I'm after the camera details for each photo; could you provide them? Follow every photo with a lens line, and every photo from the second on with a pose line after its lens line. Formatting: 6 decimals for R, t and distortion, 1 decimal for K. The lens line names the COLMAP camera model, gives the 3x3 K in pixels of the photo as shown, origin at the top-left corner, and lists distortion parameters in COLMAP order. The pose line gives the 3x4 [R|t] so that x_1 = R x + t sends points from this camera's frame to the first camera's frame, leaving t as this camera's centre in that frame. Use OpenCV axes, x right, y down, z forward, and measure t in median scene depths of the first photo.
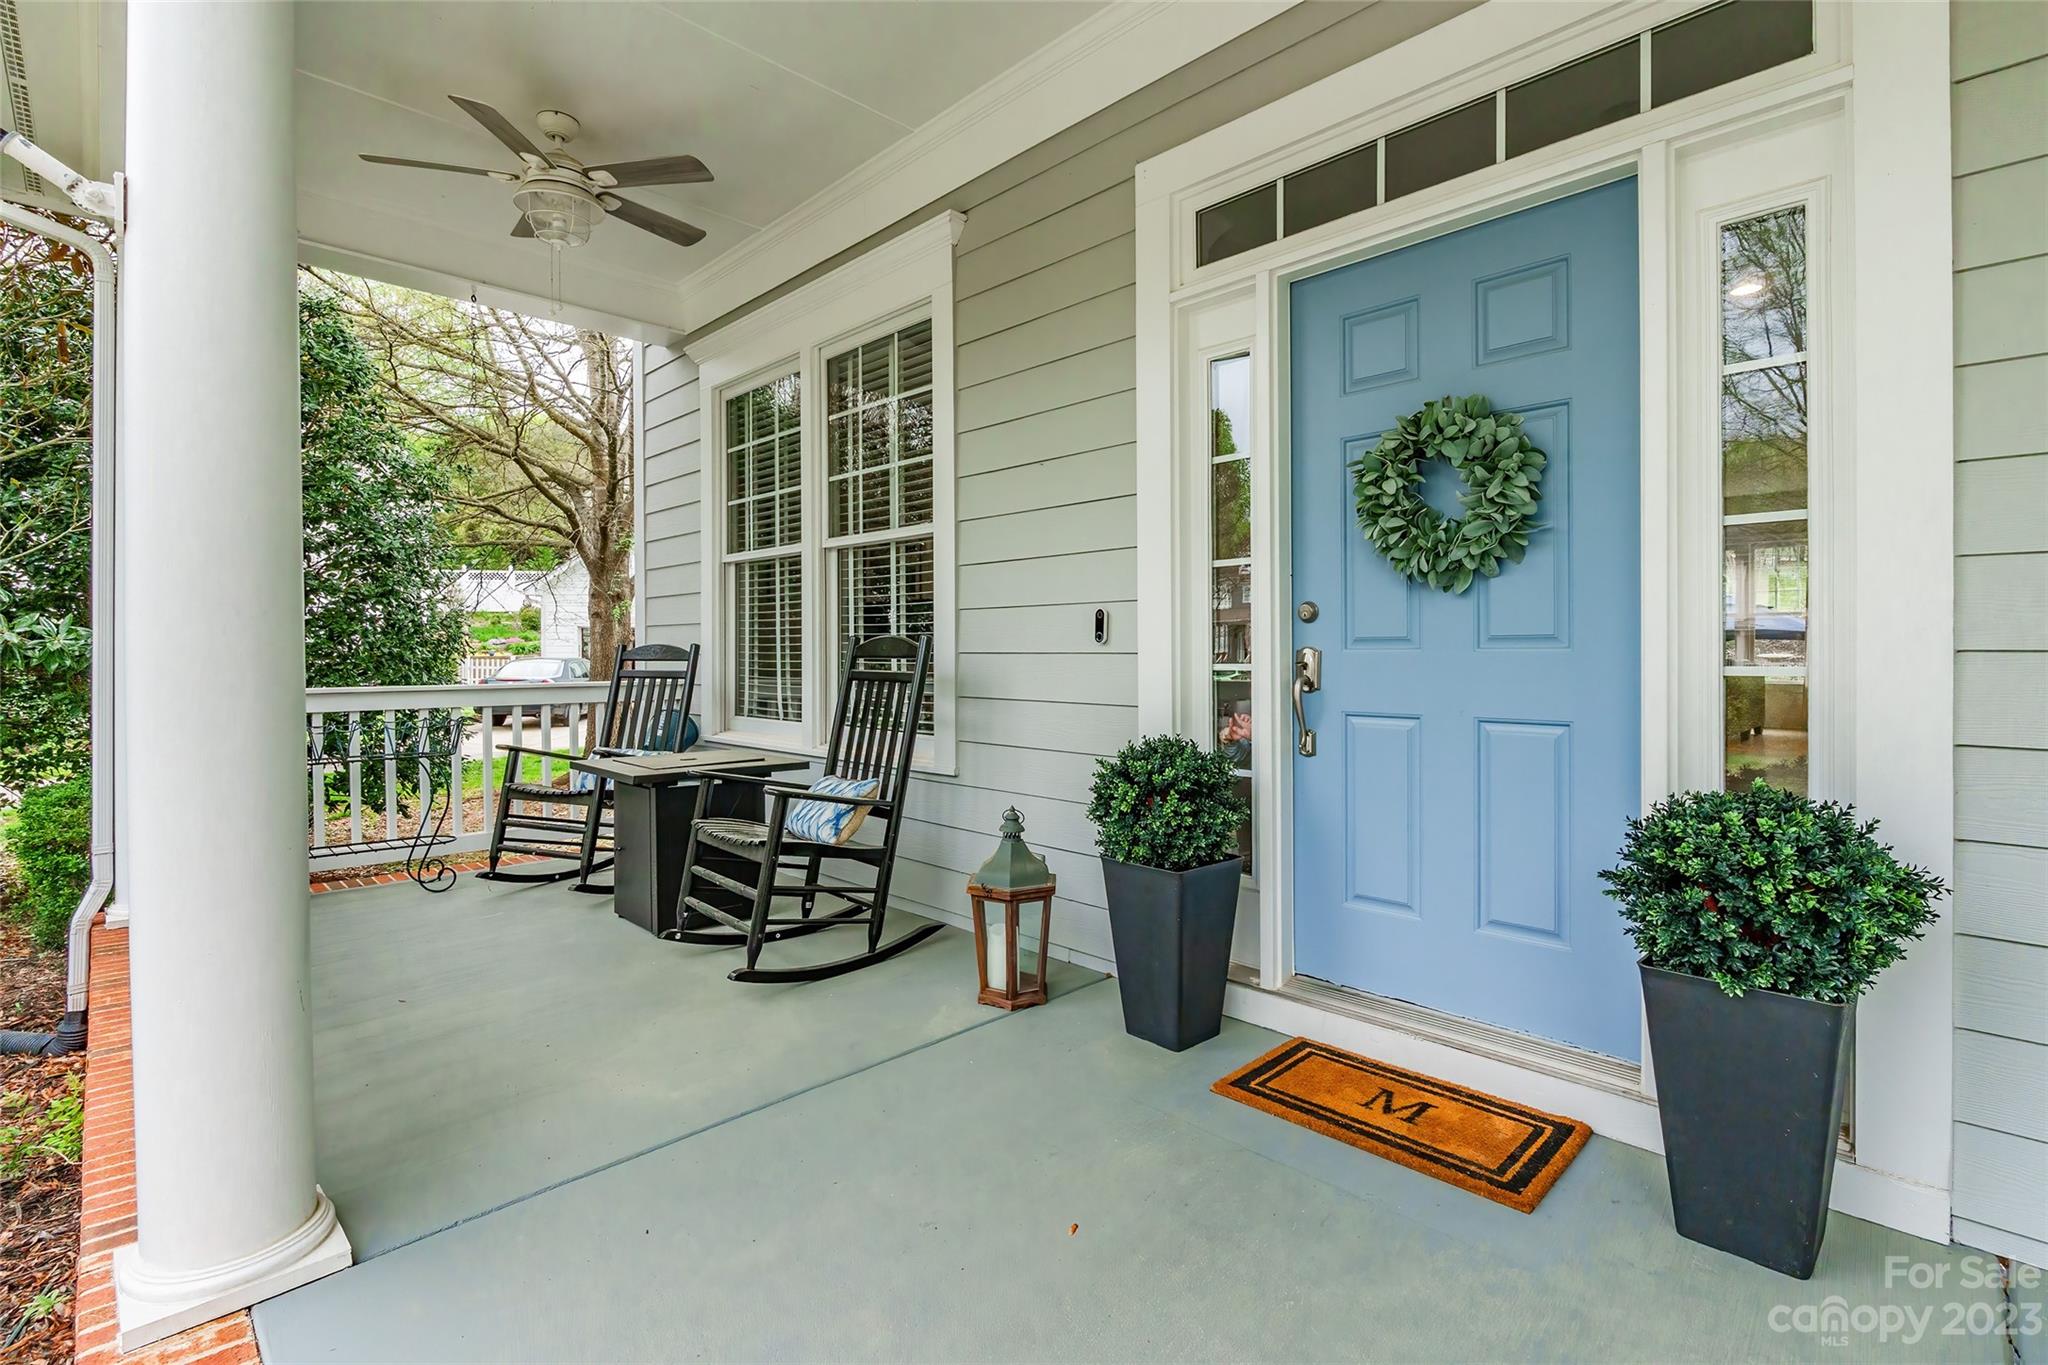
lens RADIAL K [[935.2, 0, 1024.0], [0, 935.2, 682.5], [0, 0, 1]] dist [-0.024259, -0.000063]
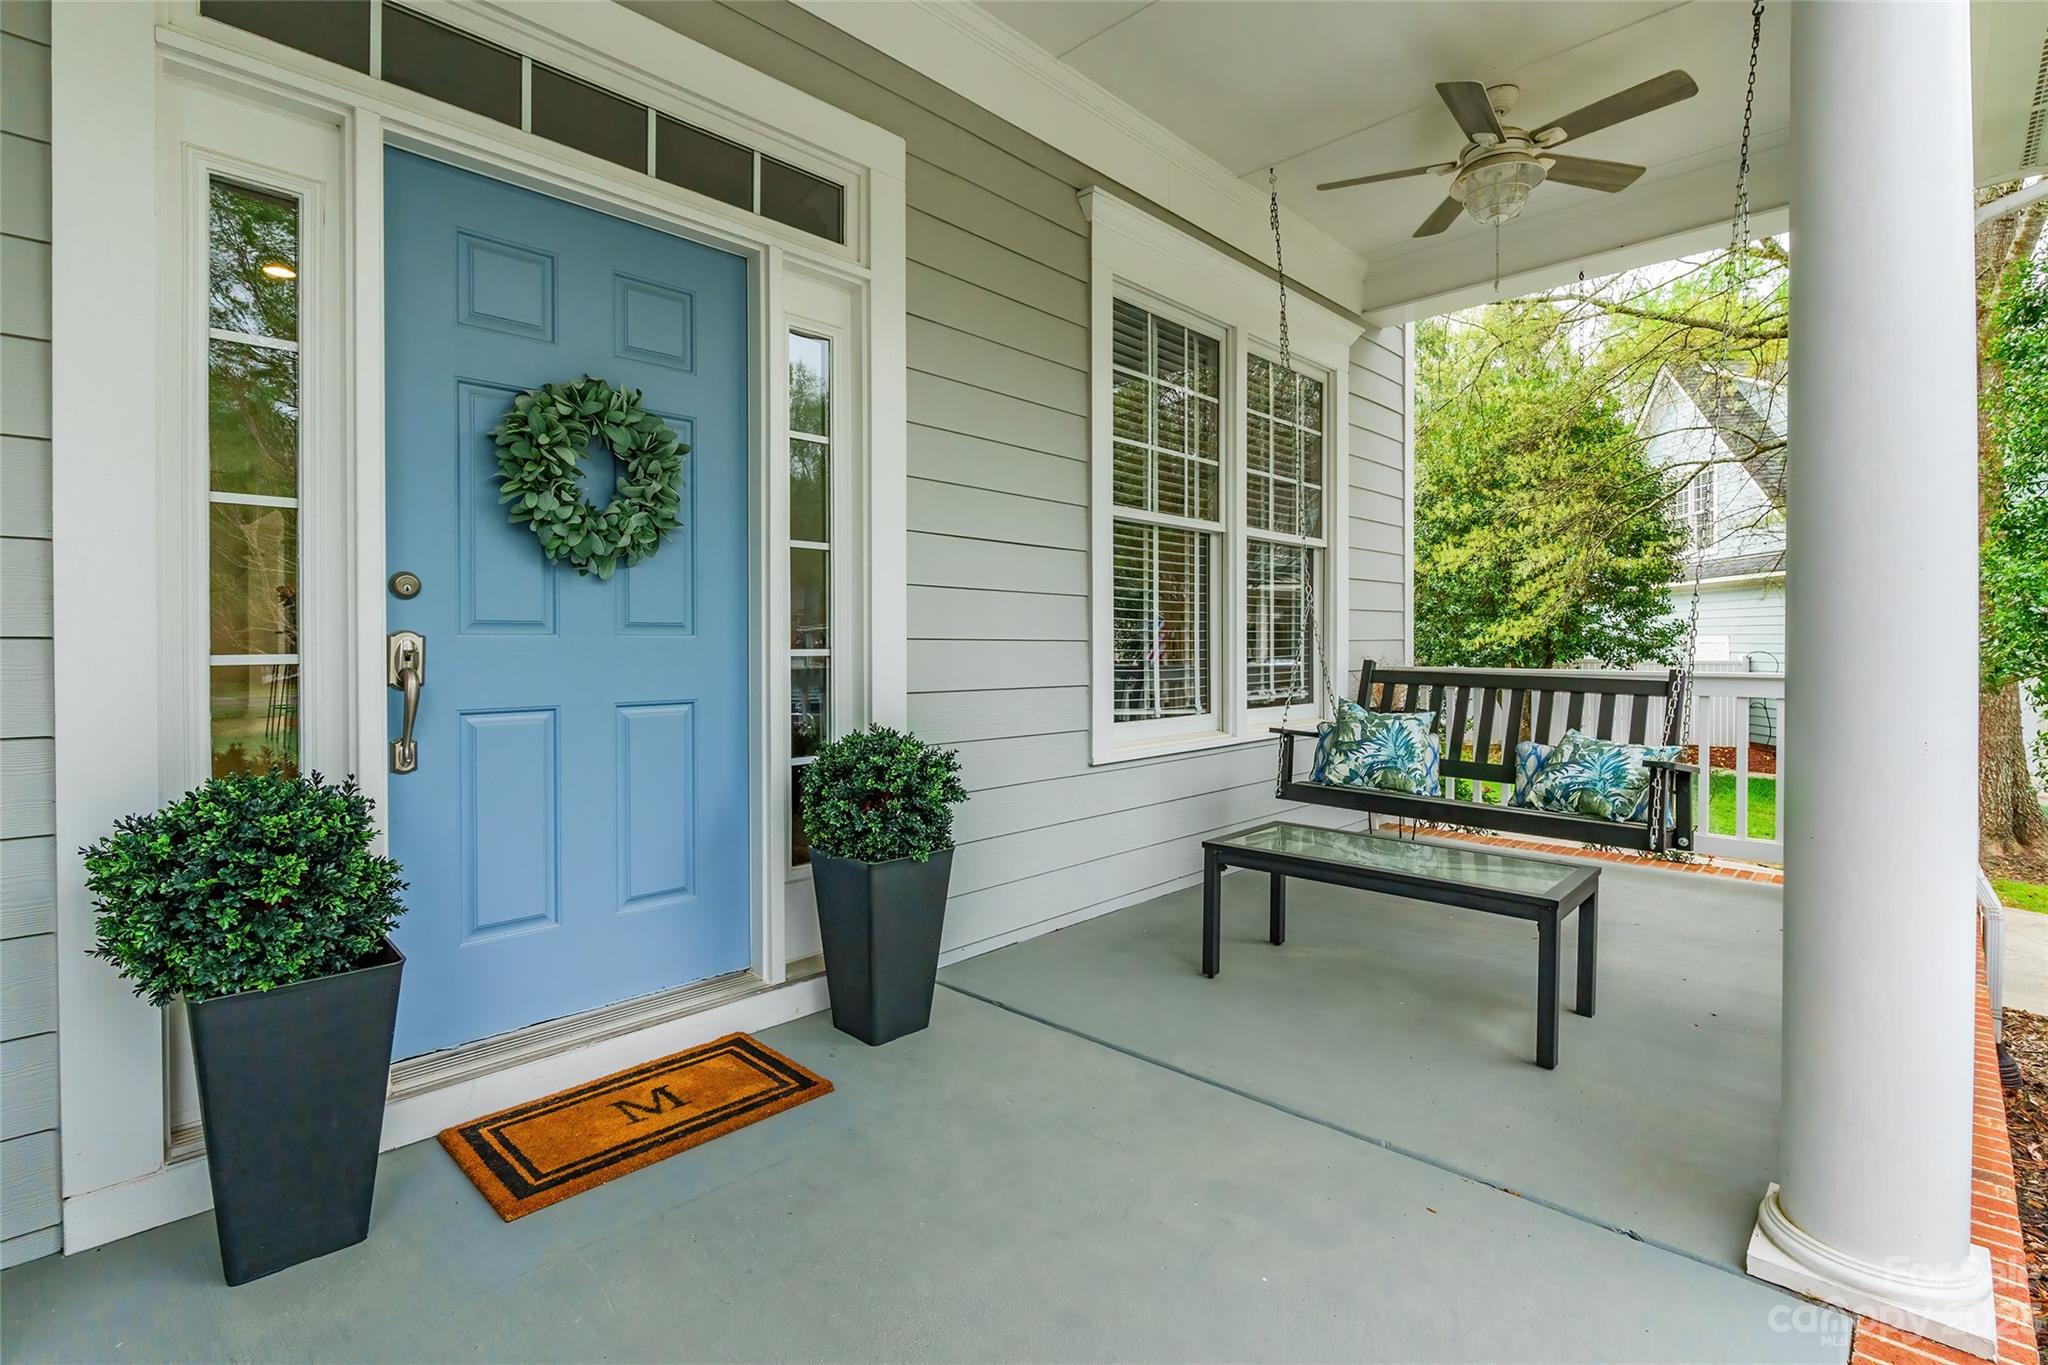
lens RADIAL K [[951.3, 0, 1024.1], [0, 951.3, 653.4], [0, 0, 1]] dist [-0.001101, -0.000608]
pose [[-0.026651, -0.013204, 0.999558, -0.595183], [0.027127, 0.999535, 0.013927, -0.019596], [-0.999277, 0.027486, -0.026280, 0.615624]]
